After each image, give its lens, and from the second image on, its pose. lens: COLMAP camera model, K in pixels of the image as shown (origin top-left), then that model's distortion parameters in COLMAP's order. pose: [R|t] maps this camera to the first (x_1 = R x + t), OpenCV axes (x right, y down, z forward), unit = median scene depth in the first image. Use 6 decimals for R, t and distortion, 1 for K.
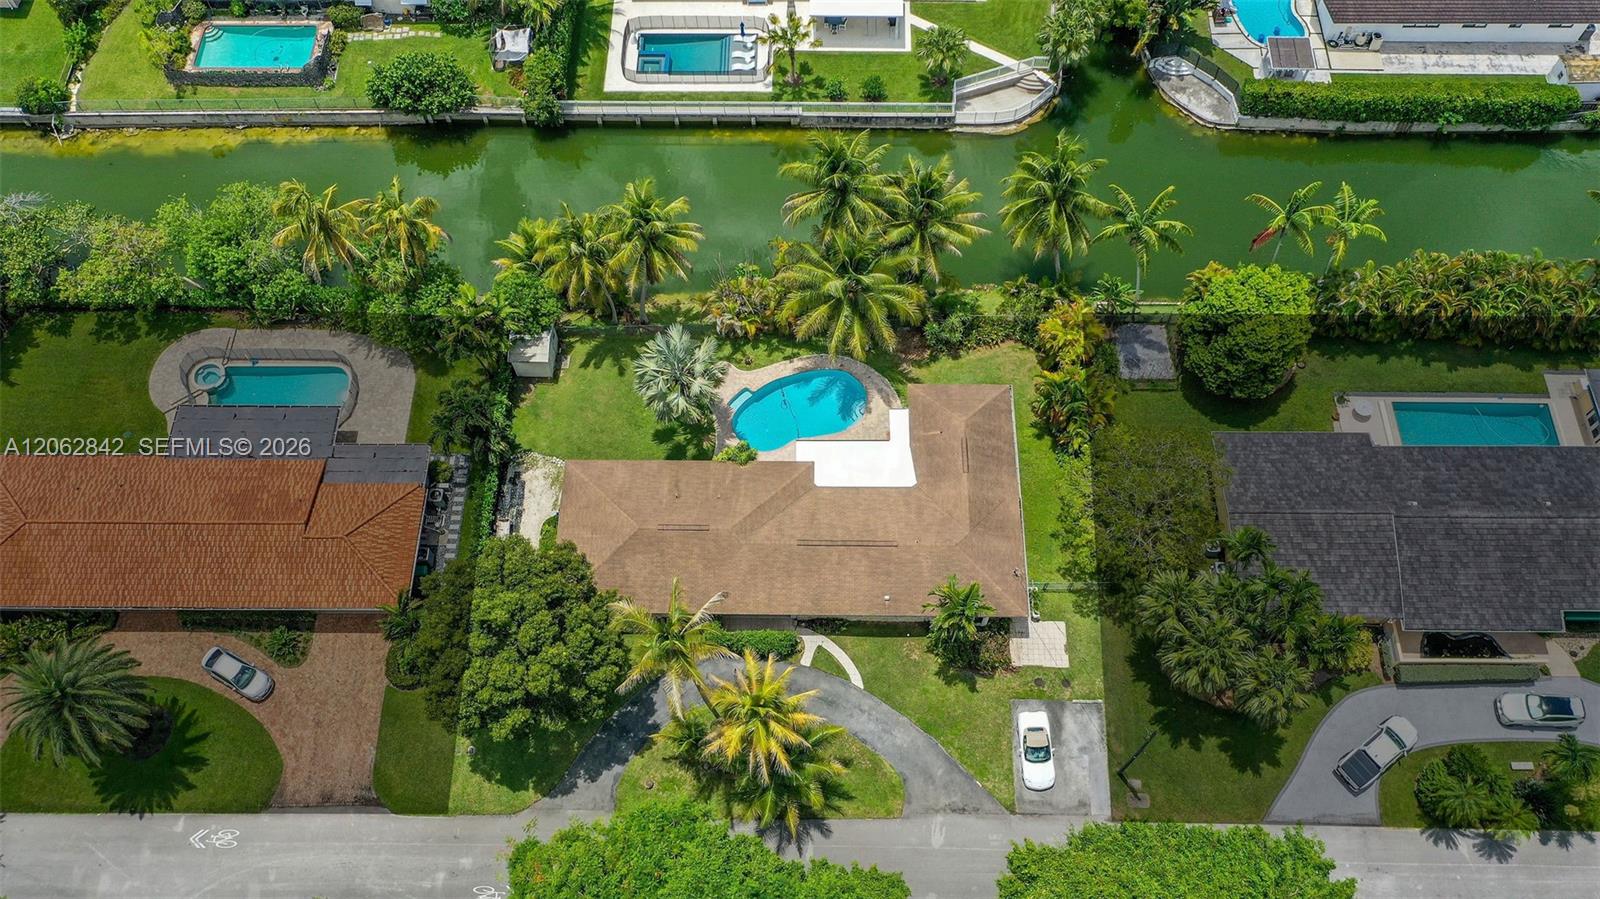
lens RADIAL K [[1256.5, 0, 800.0], [0, 1256.5, 449.5], [0, 0, 1]] dist [0.002626, 0.002035]
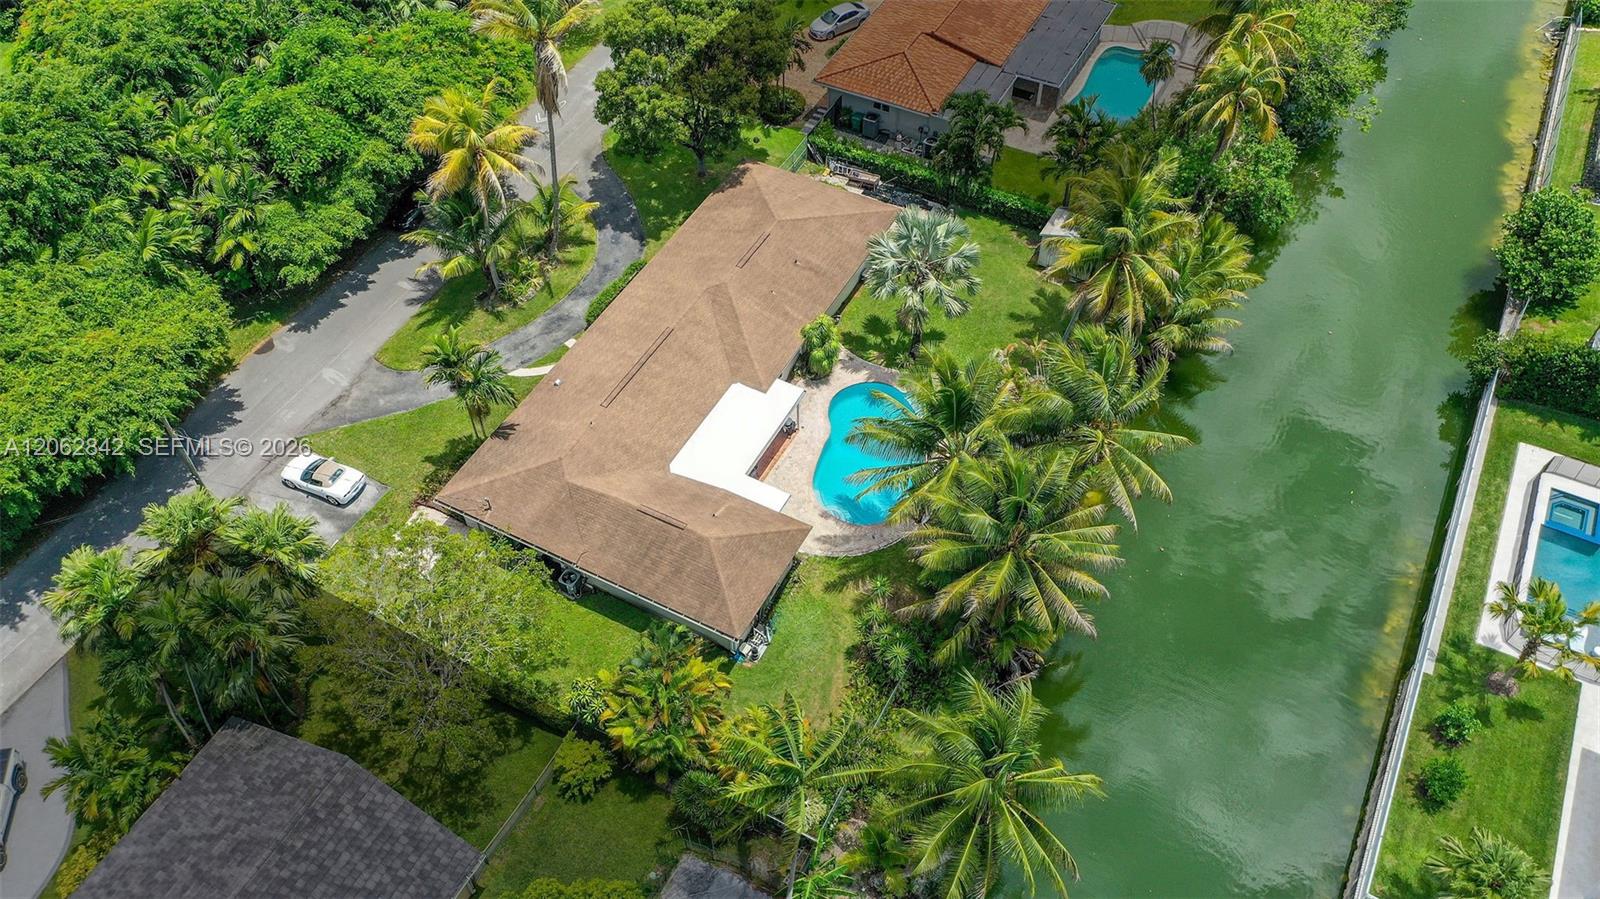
lens RADIAL K [[1256.5, 0, 800.0], [0, 1256.5, 449.5], [0, 0, 1]] dist [0.002626, 0.002035]
pose [[-0.456925, 0.688324, -0.563409, 0.377579], [-0.782541, -0.009922, 0.622520, -0.400018], [0.422905, 0.725335, 0.543176, 0.500973]]
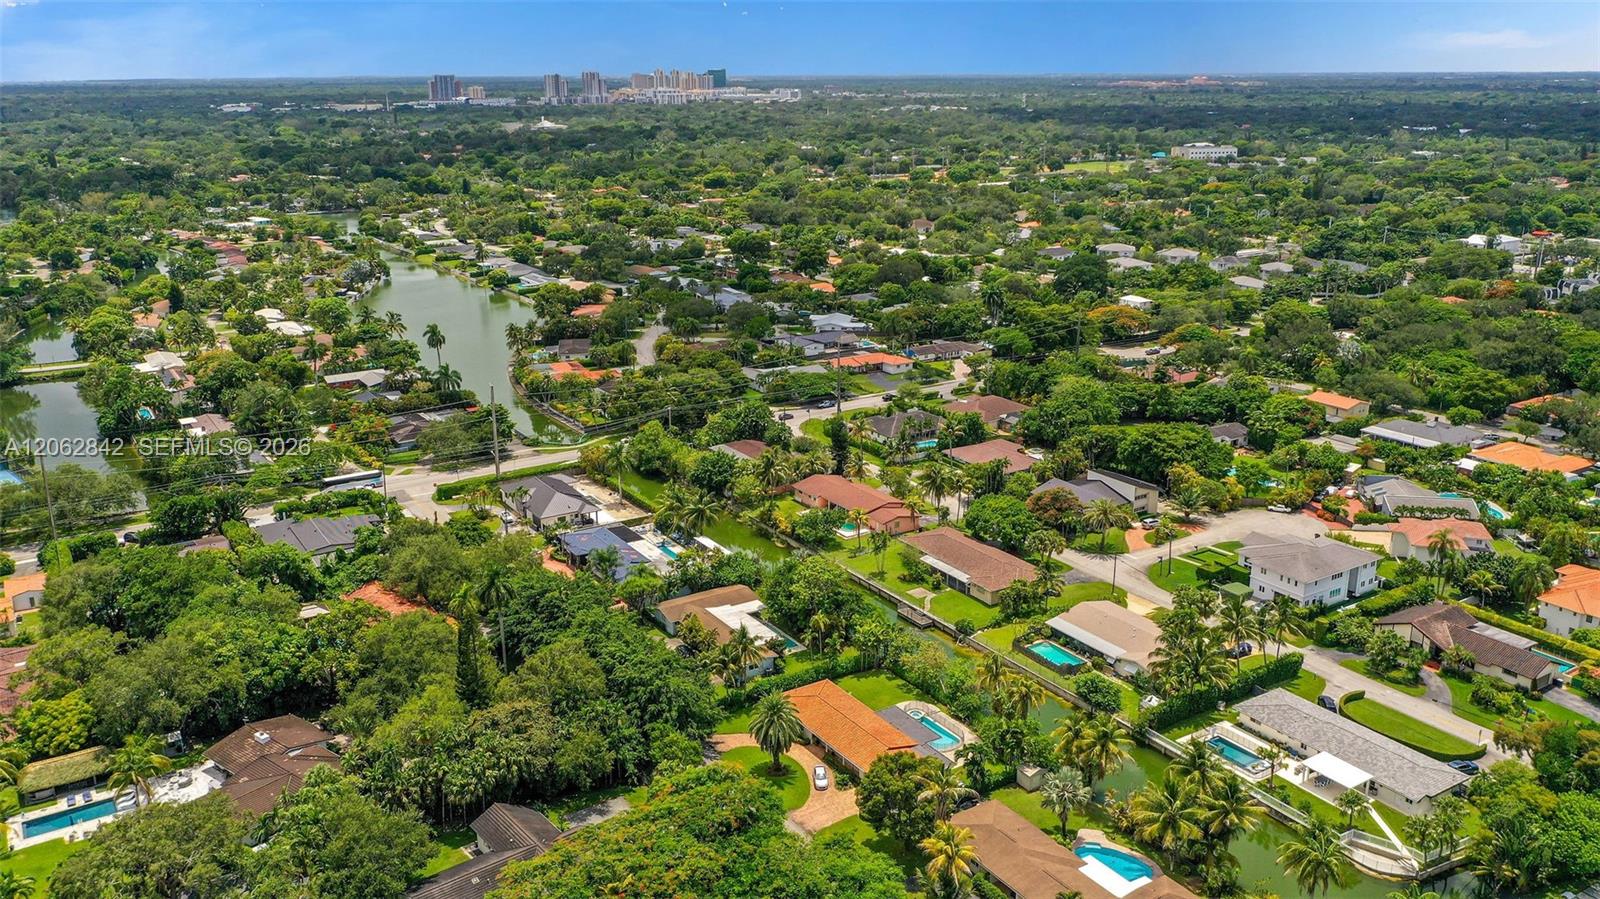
lens RADIAL K [[1256.5, 0, 800.0], [0, 1256.5, 449.5], [0, 0, 1]] dist [0.002626, 0.002035]
pose [[0.552188, 0.250467, -0.795207, 0.868745], [-0.739785, 0.587030, -0.328806, 0.455026], [0.384456, 0.769845, 0.509443, -0.432897]]
